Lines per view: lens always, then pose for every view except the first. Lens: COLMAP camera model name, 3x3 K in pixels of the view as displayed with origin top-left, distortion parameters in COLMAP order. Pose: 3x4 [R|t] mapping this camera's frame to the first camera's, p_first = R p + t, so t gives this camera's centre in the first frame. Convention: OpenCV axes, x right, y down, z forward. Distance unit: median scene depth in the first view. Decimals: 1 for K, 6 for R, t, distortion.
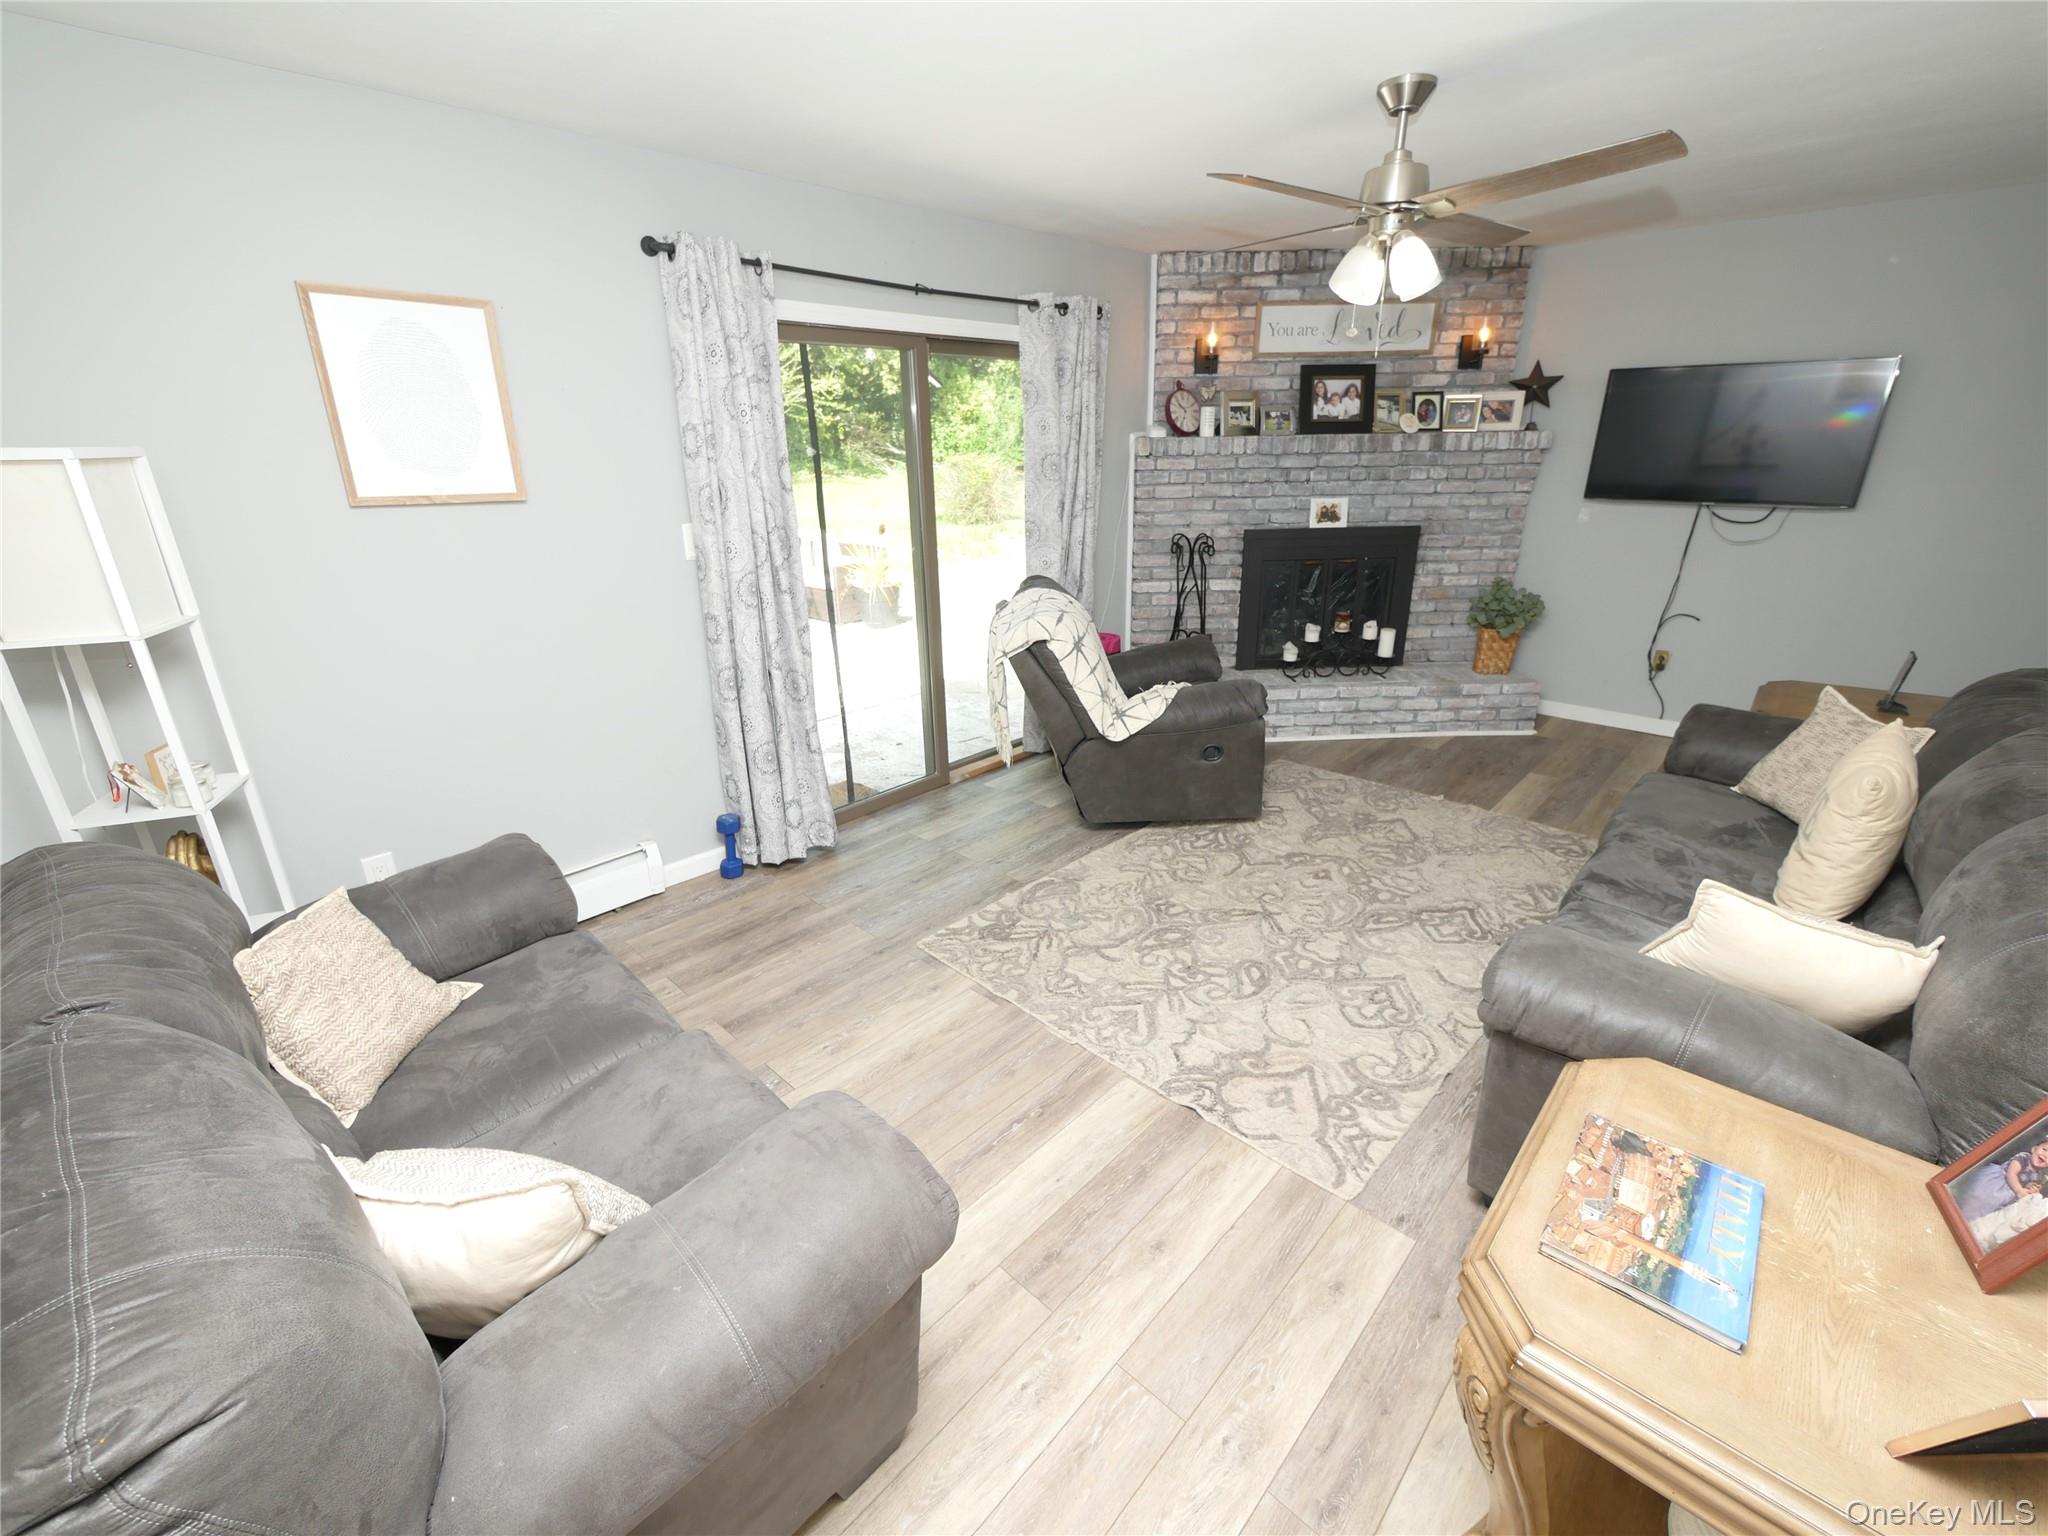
lens RADIAL K [[862.9, 0, 1024.0], [0, 862.9, 768.0], [0, 0, 1]] dist [0.000398, -0.000426]
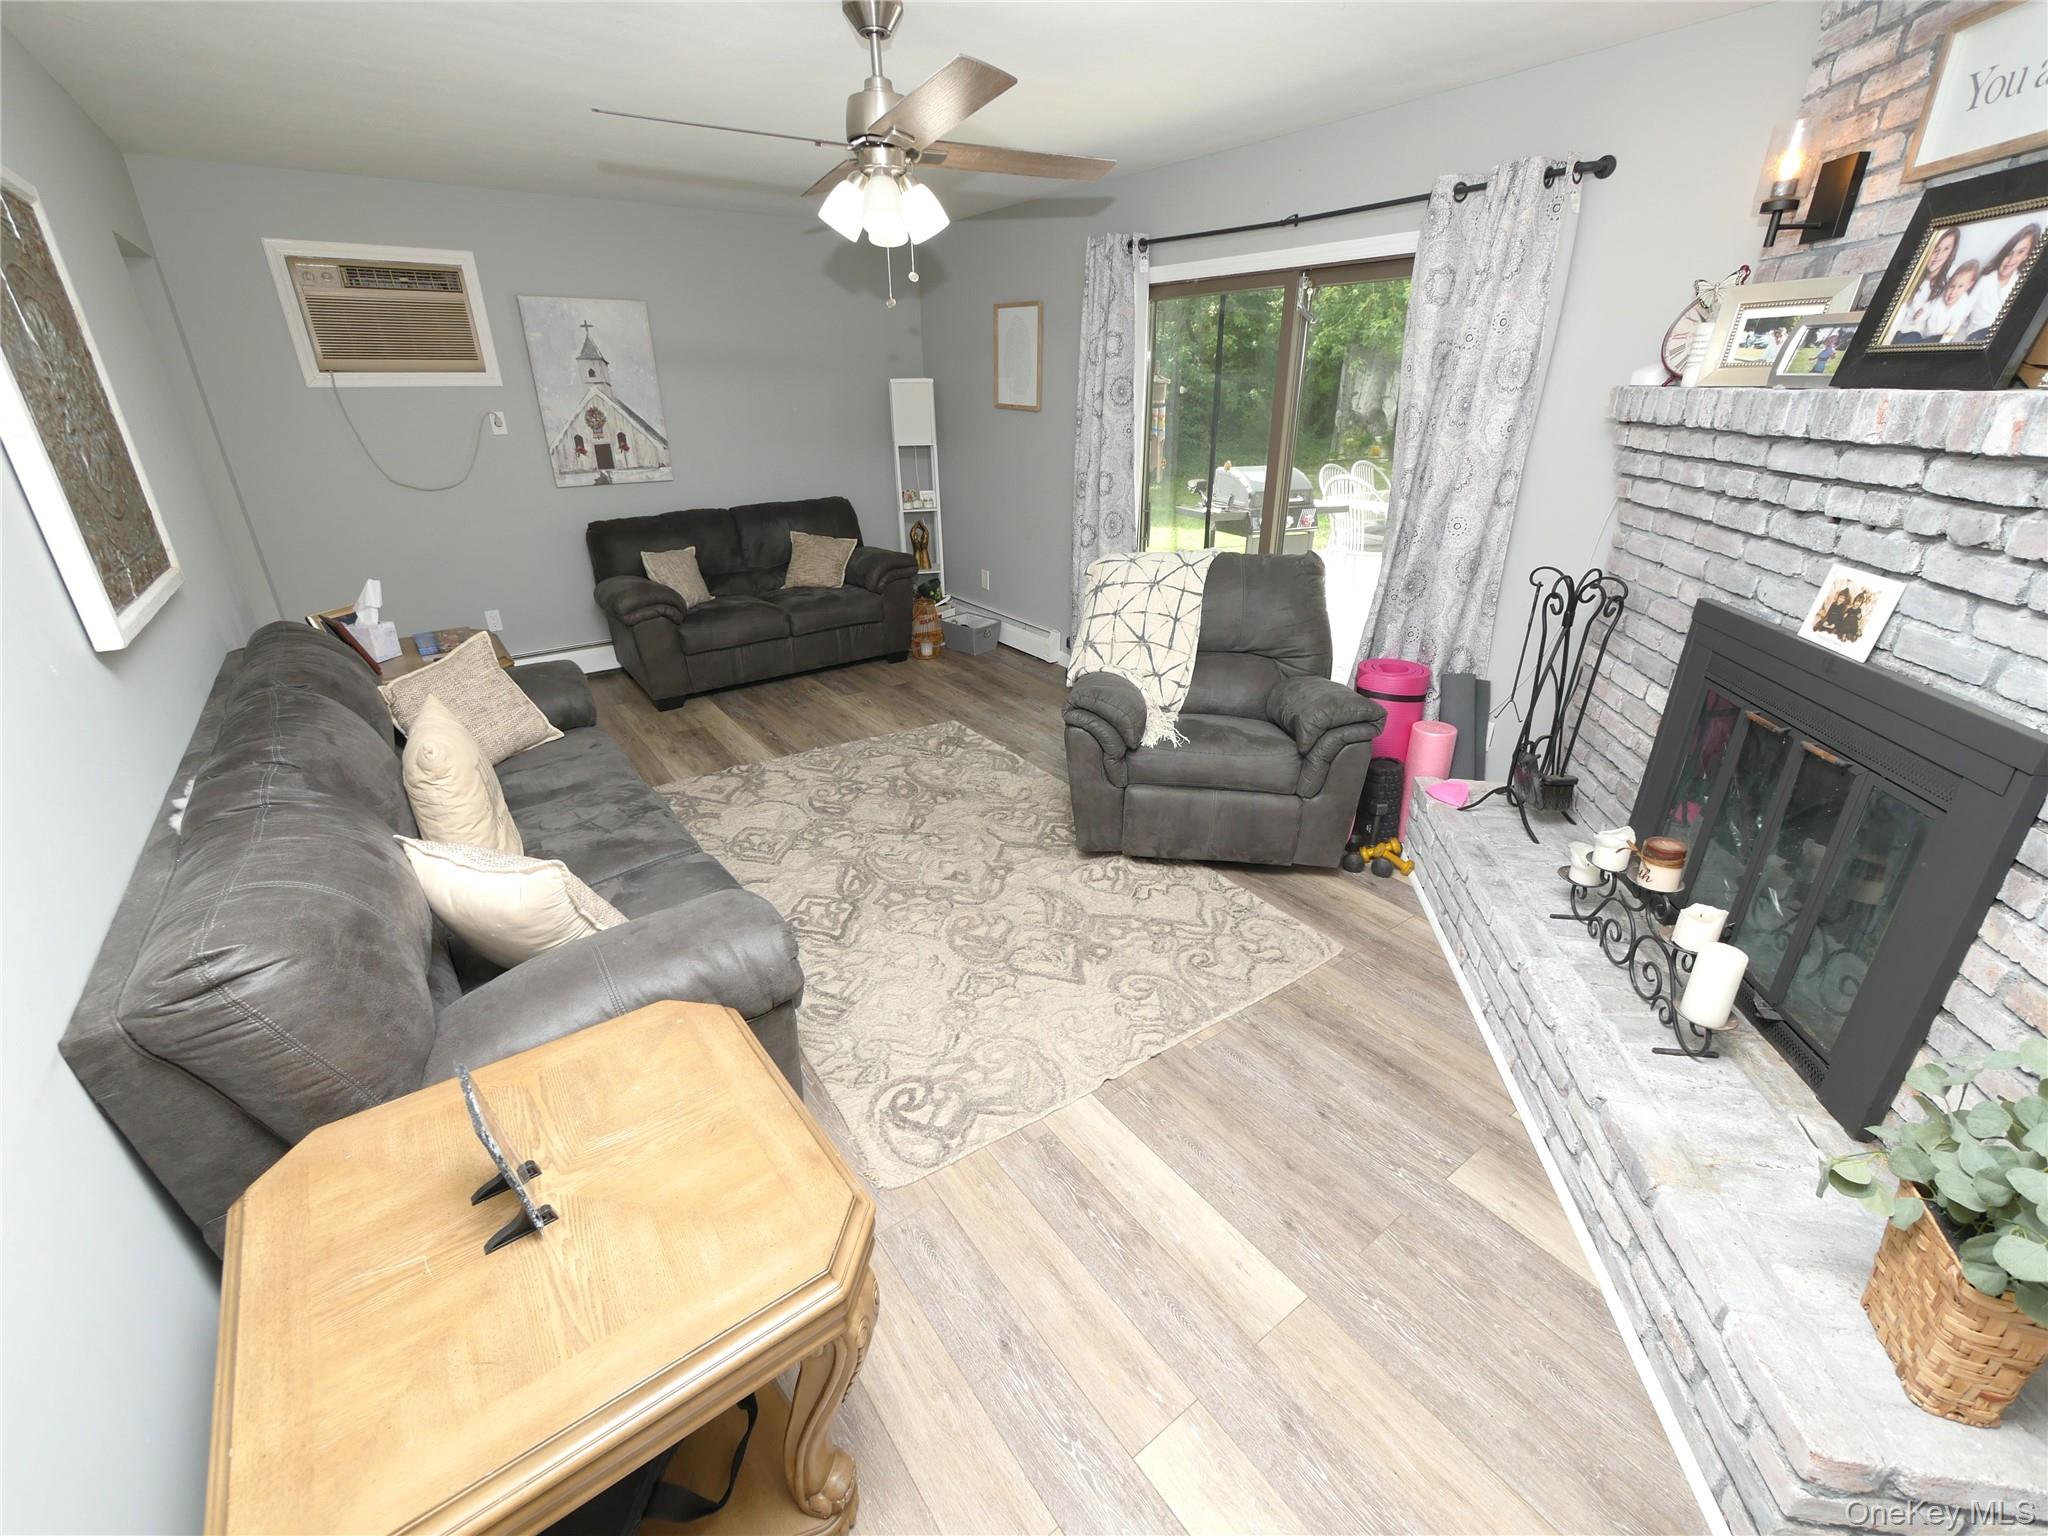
lens RADIAL K [[862.9, 0, 1024.0], [0, 862.9, 768.0], [0, 0, 1]] dist [0.000398, -0.000426]
pose [[-0.182477, 0.420389, -0.888806, 0.800800], [-0.346327, 0.818564, 0.458269, -0.302234], [0.920196, 0.391441, -0.003778, 0.743916]]
